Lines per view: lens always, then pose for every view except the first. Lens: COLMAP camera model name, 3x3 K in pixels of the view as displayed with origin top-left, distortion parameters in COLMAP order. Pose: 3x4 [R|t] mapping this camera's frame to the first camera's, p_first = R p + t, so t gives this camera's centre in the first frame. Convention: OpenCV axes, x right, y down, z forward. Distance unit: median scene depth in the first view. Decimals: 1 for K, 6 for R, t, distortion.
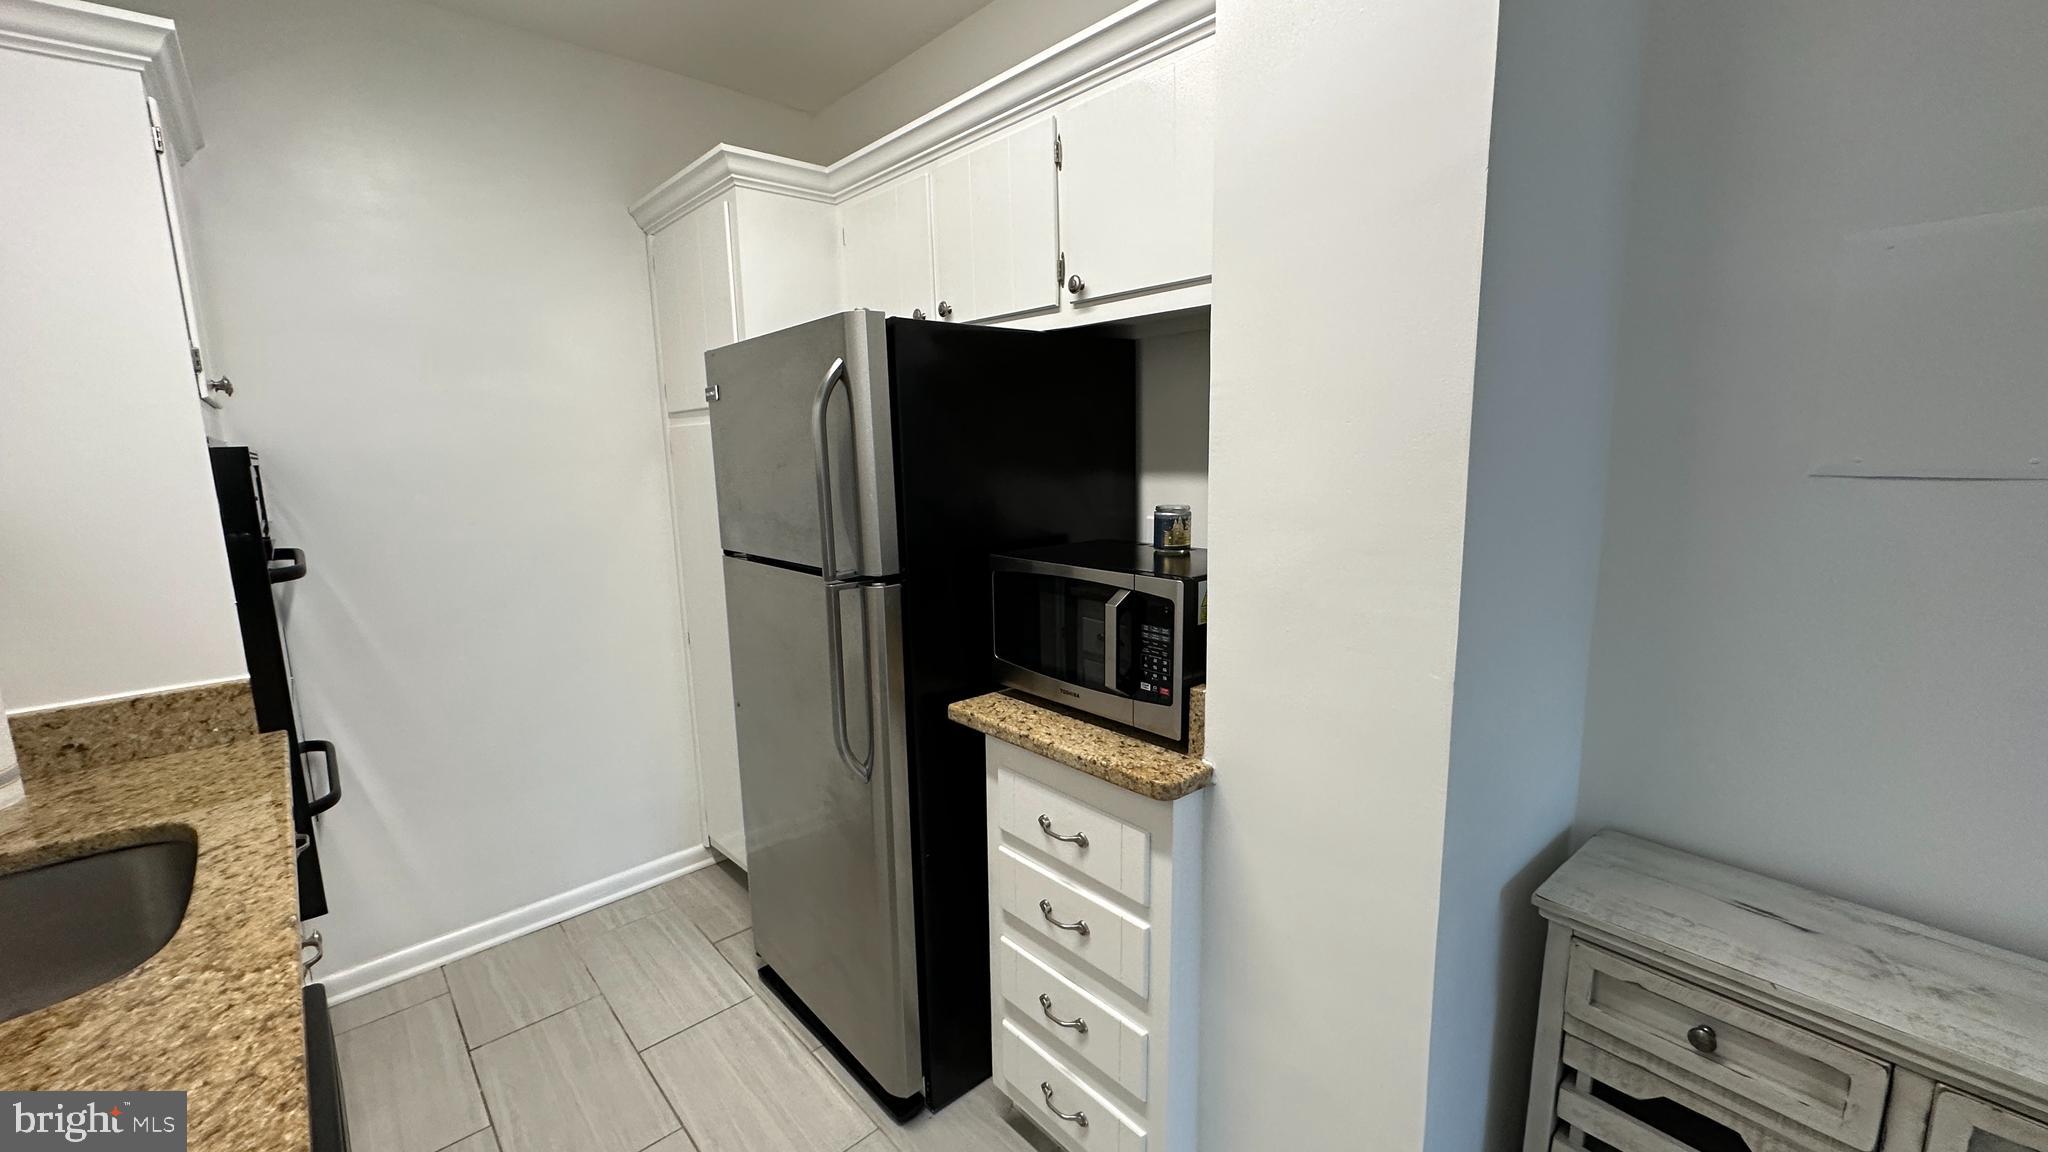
lens RADIAL K [[818.8, 0, 1029.6], [0, 818.8, 572.9], [0, 0, 1]] dist [-0.005187, 0.000991]
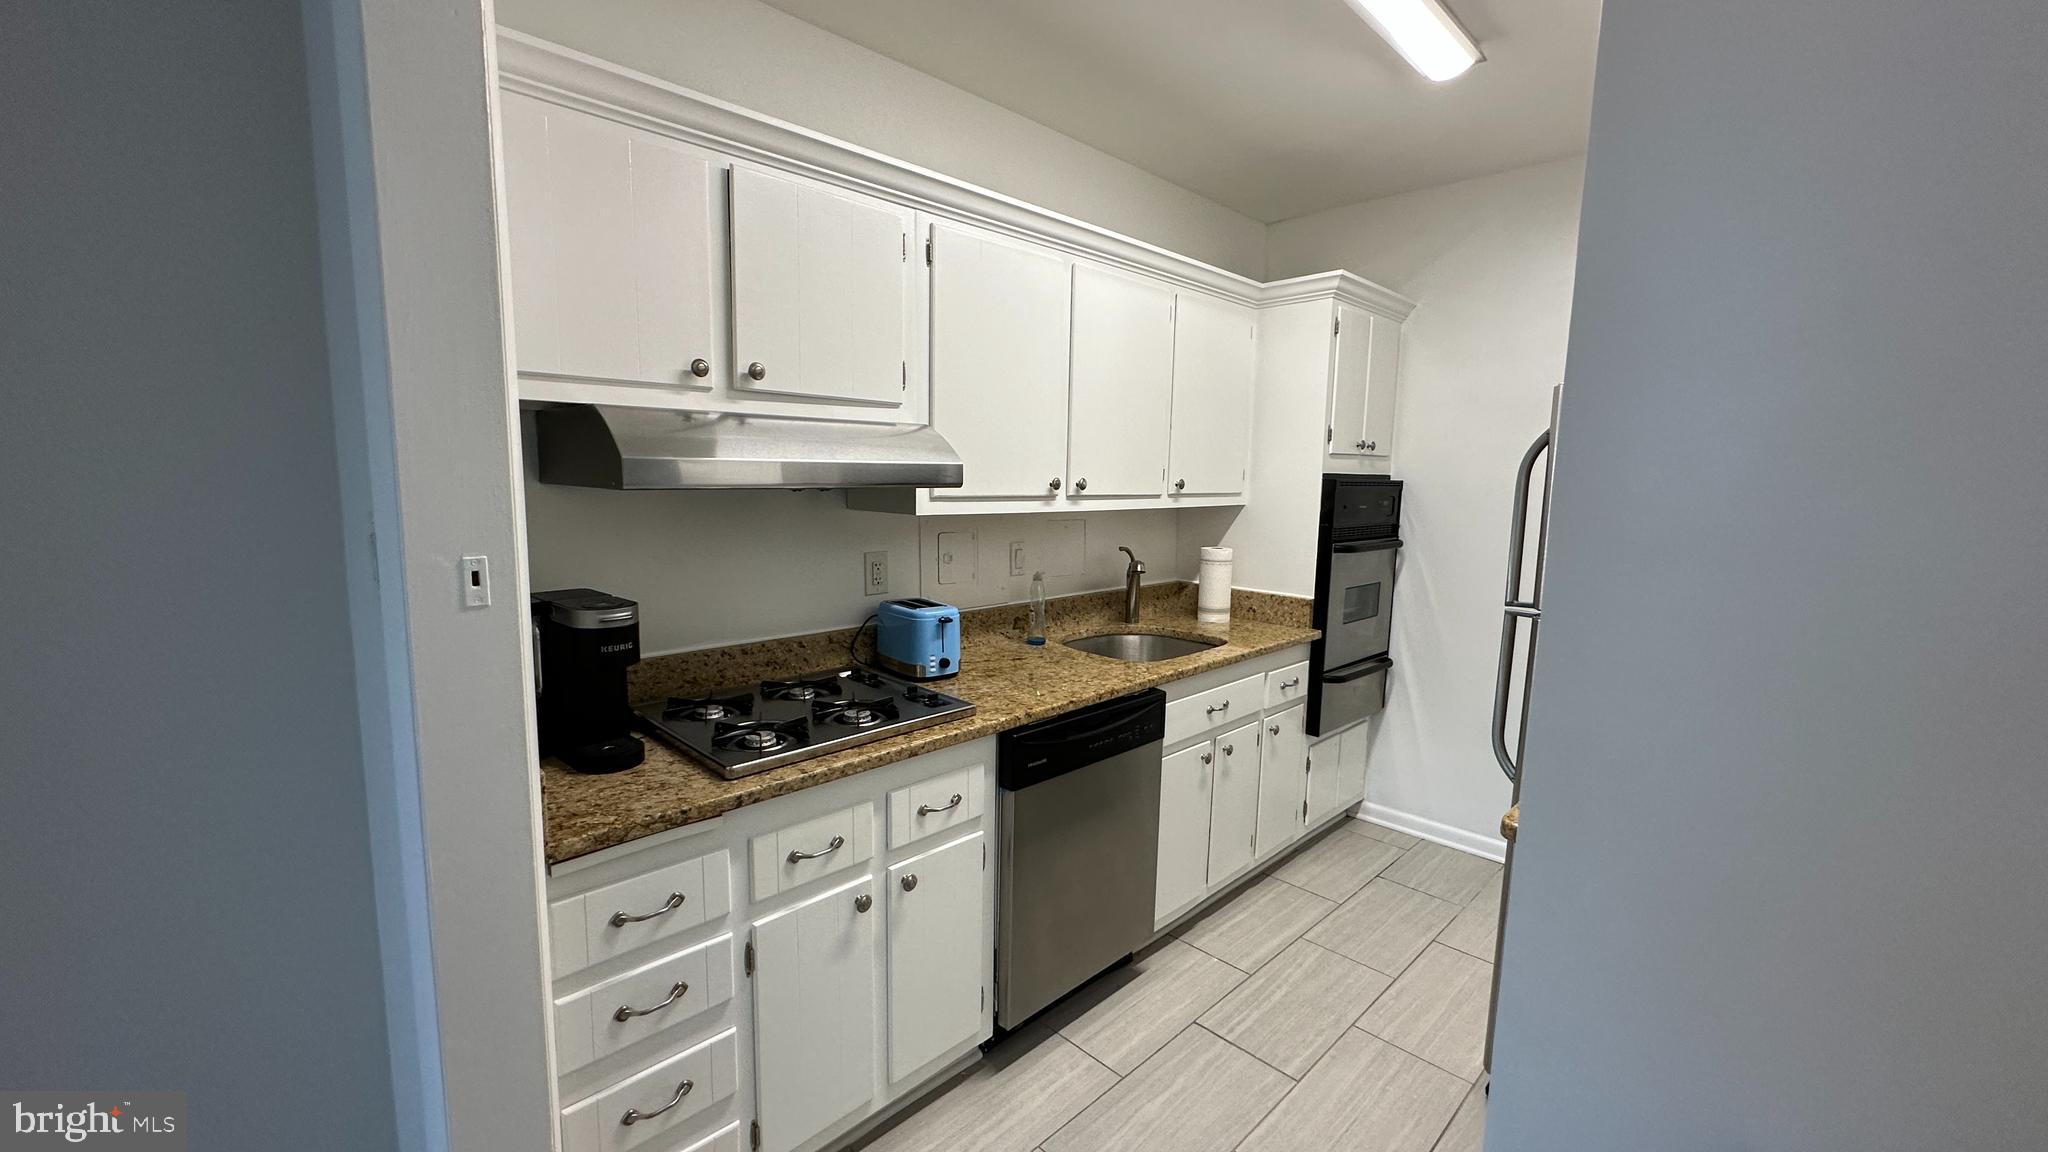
lens RADIAL K [[818.8, 0, 1021.1], [0, 818.8, 574.4], [0, 0, 1]] dist [-0.005187, 0.000991]
pose [[0.045485, 0.156581, -0.986617, 0.752178], [-0.182224, 0.972369, 0.145919, -0.068534], [0.982204, 0.173148, 0.072761, 0.146651]]
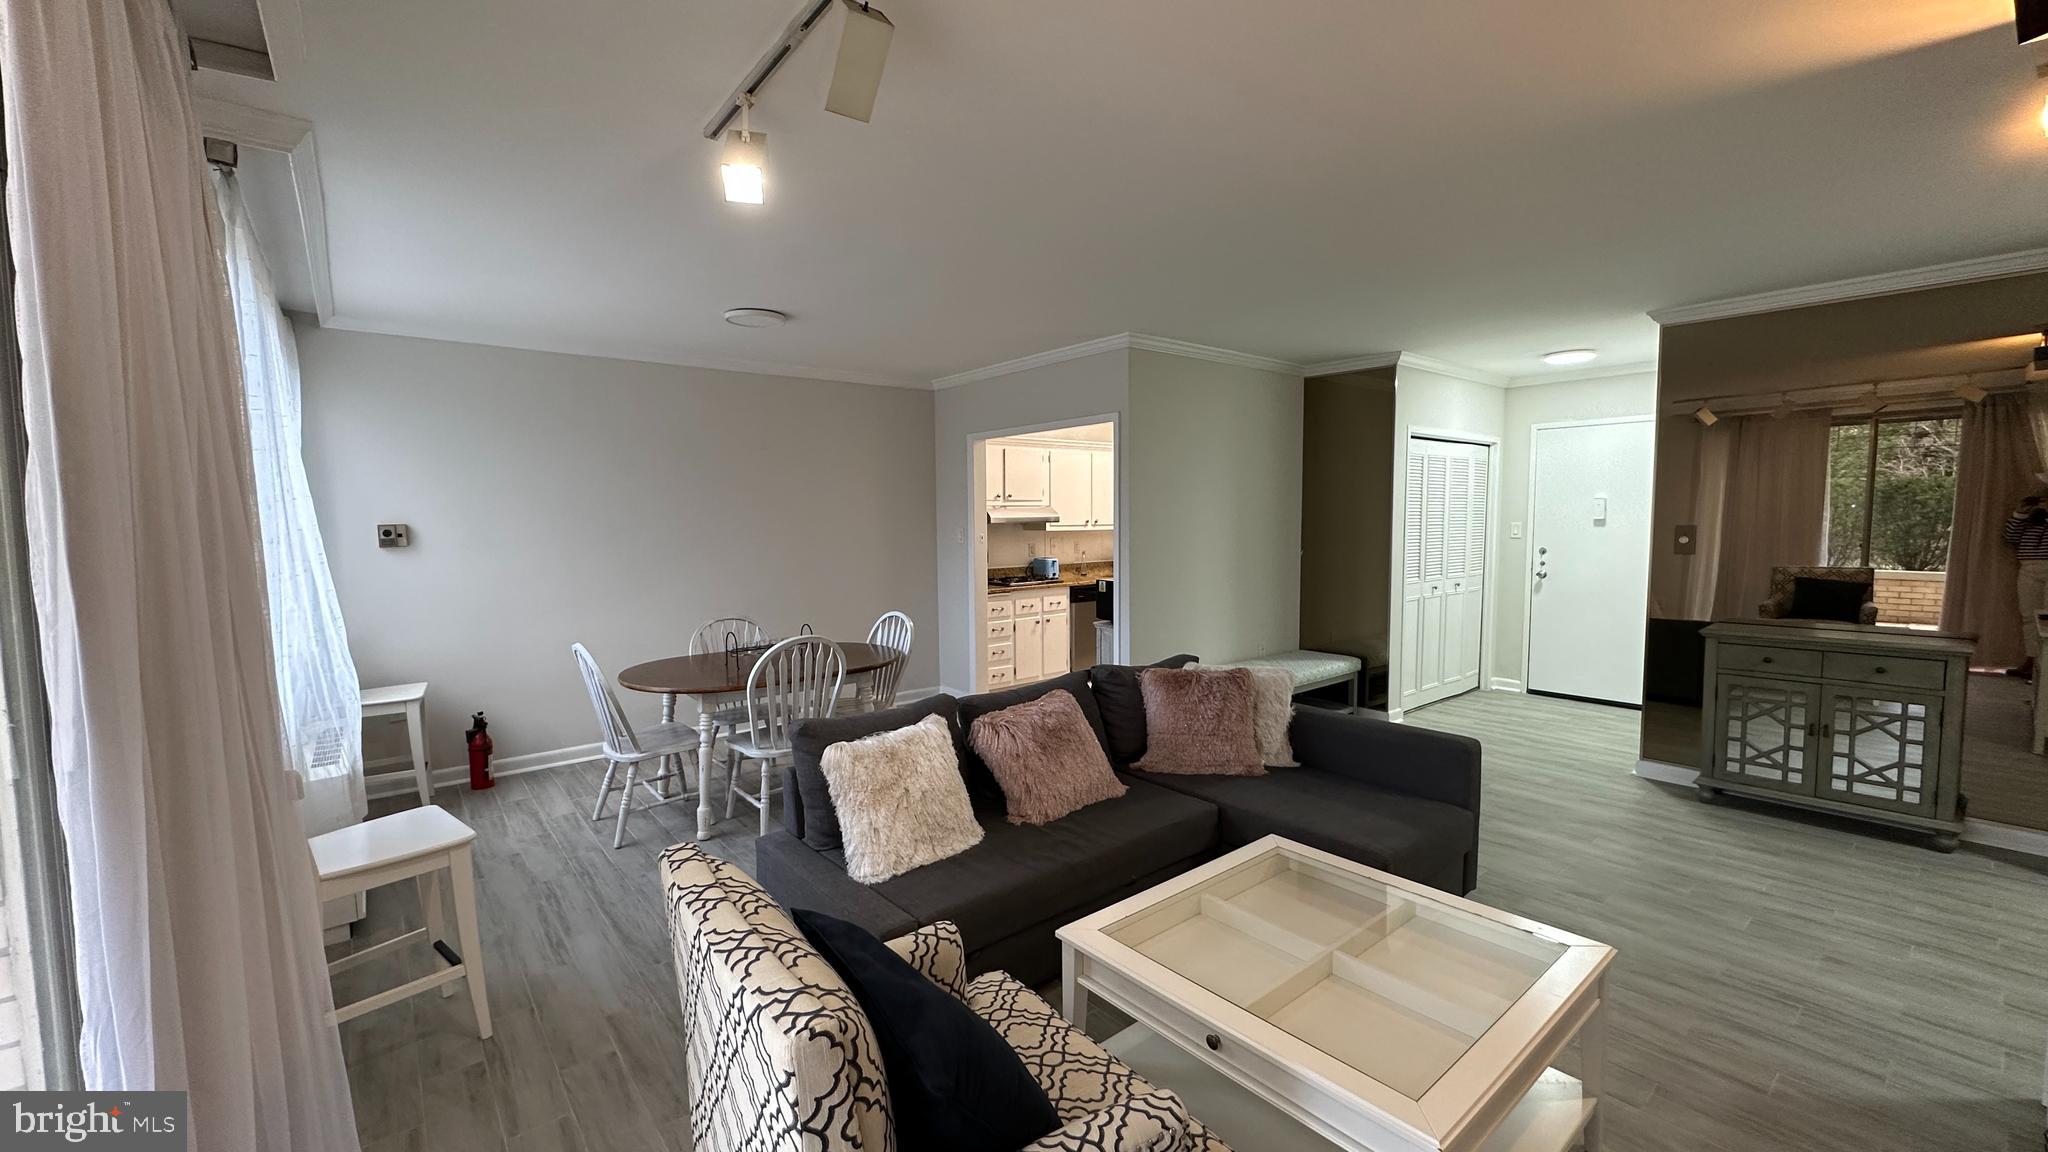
lens RADIAL K [[818.8, 0, 1022.3], [0, 818.8, 572.6], [0, 0, 1]] dist [-0.005187, 0.000991]
pose [[-0.051482, 0.098542, -0.993800, 3.302937], [-0.152659, 0.982648, 0.105345, -0.150198], [0.986937, 0.157136, -0.035545, 0.132792]]
